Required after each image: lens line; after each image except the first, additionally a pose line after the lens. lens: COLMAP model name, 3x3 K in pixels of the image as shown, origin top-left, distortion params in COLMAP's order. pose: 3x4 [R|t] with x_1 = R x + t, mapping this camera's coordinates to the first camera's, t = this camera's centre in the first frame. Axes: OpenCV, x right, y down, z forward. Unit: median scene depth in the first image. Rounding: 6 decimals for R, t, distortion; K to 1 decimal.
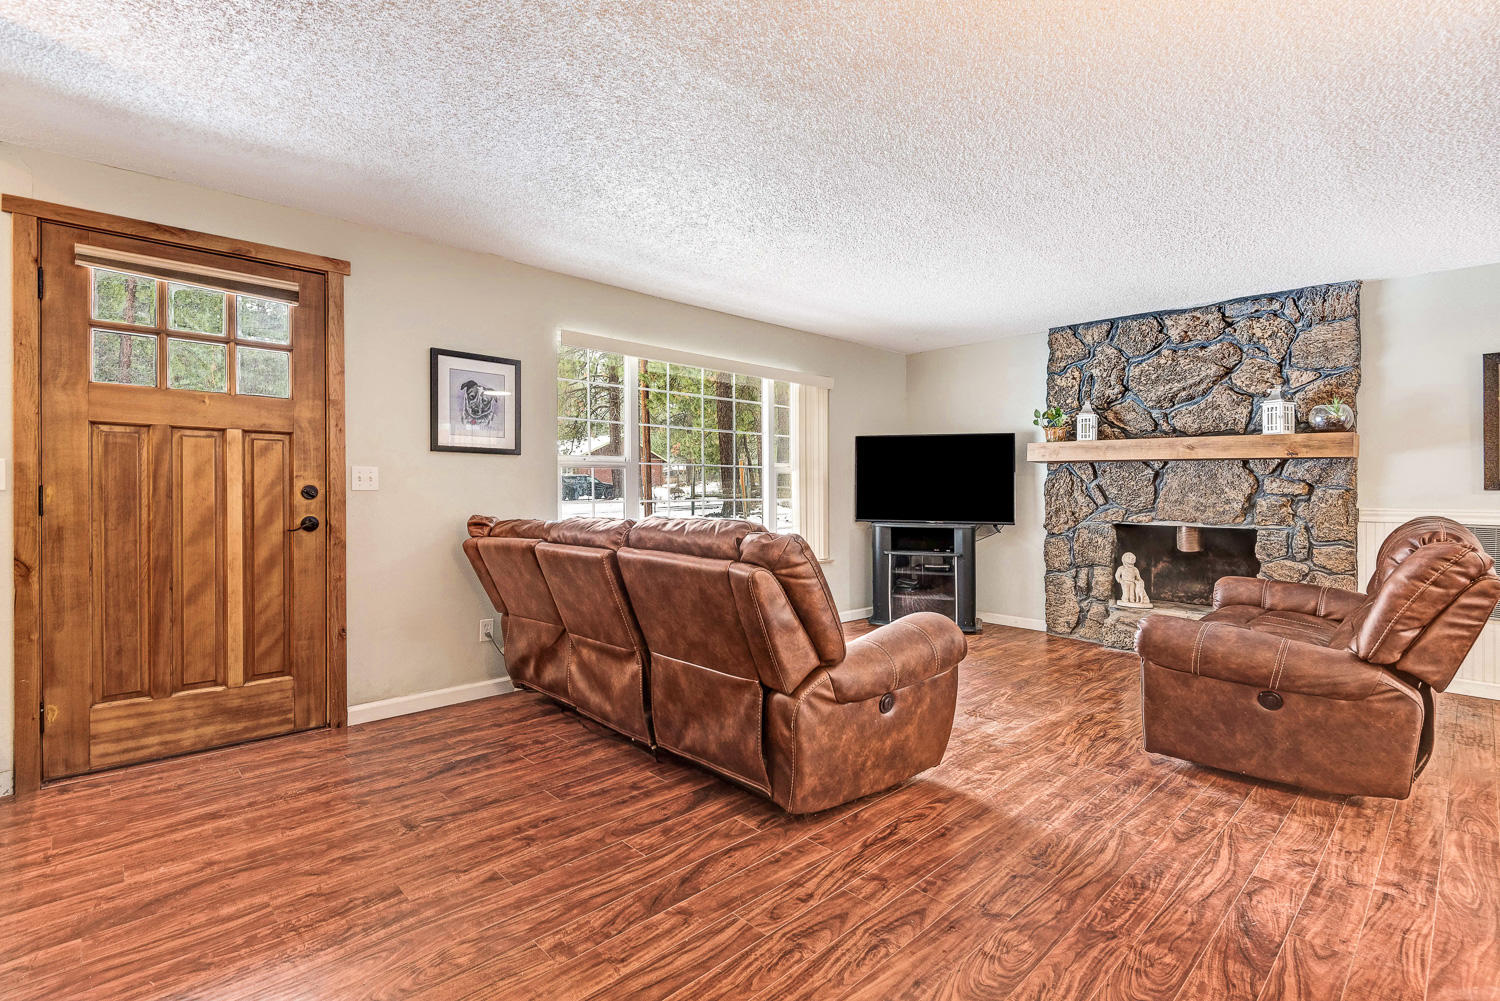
lens RADIAL K [[710.5, 0, 753.4], [0, 710.5, 468.8], [0, 0, 1]] dist [0.002303, -0.005982]
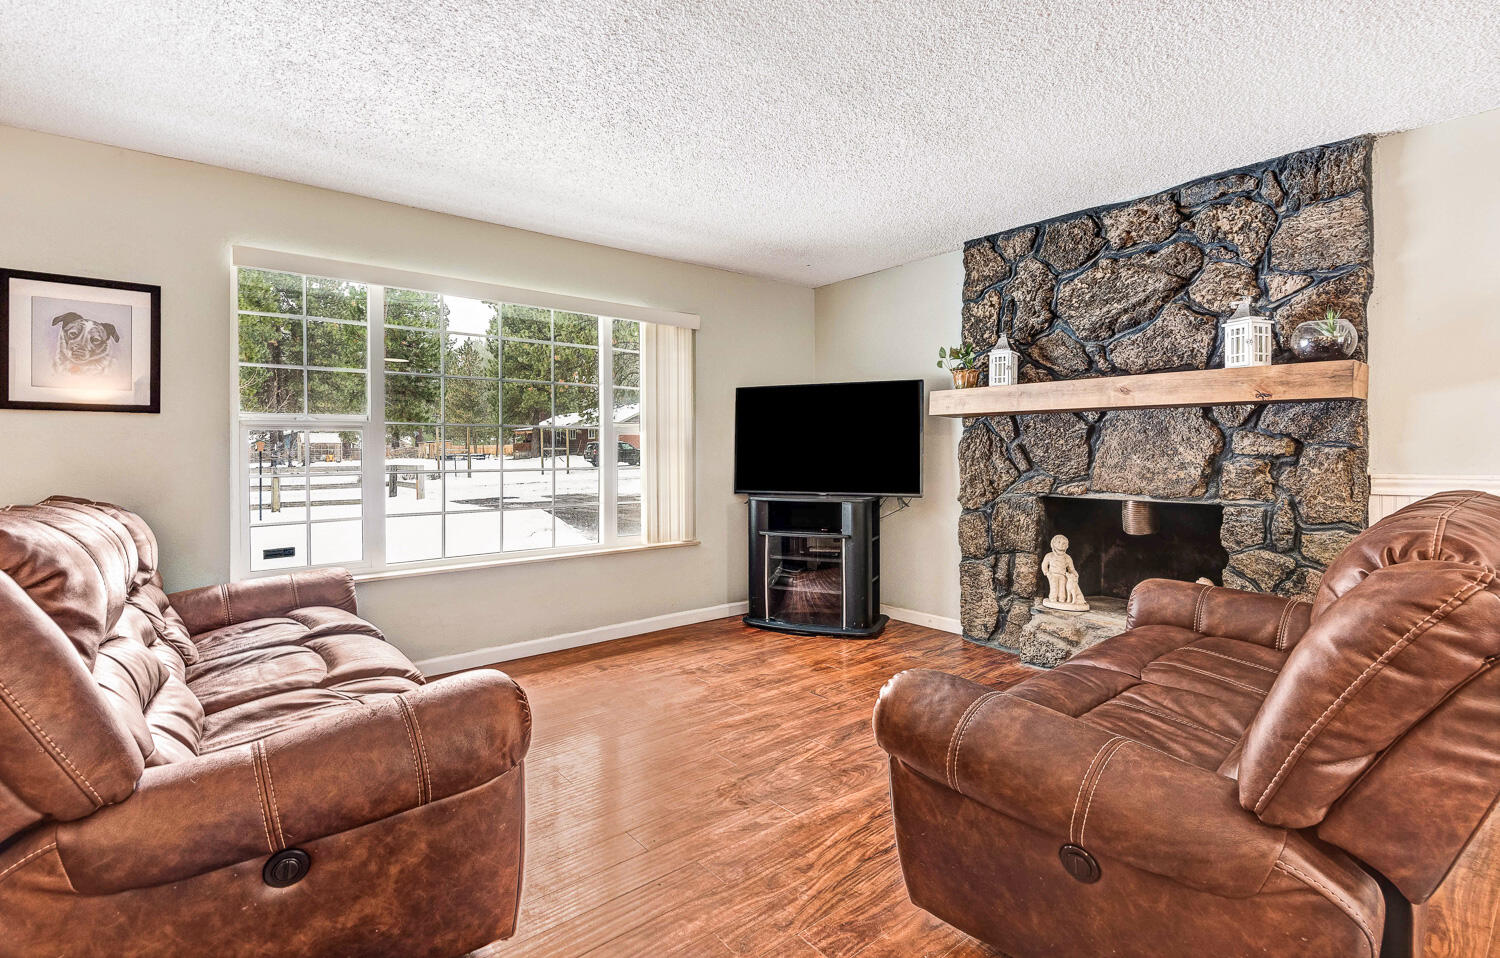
lens RADIAL K [[702.7, 0, 755.6], [0, 702.7, 442.0], [0, 0, 1]] dist [0.001188, -0.001635]
pose [[0.996921, -0.011999, -0.077490, 0.364163], [0.012890, 0.999856, 0.011011, 0.010877], [0.077346, -0.011976, 0.996932, 0.326628]]
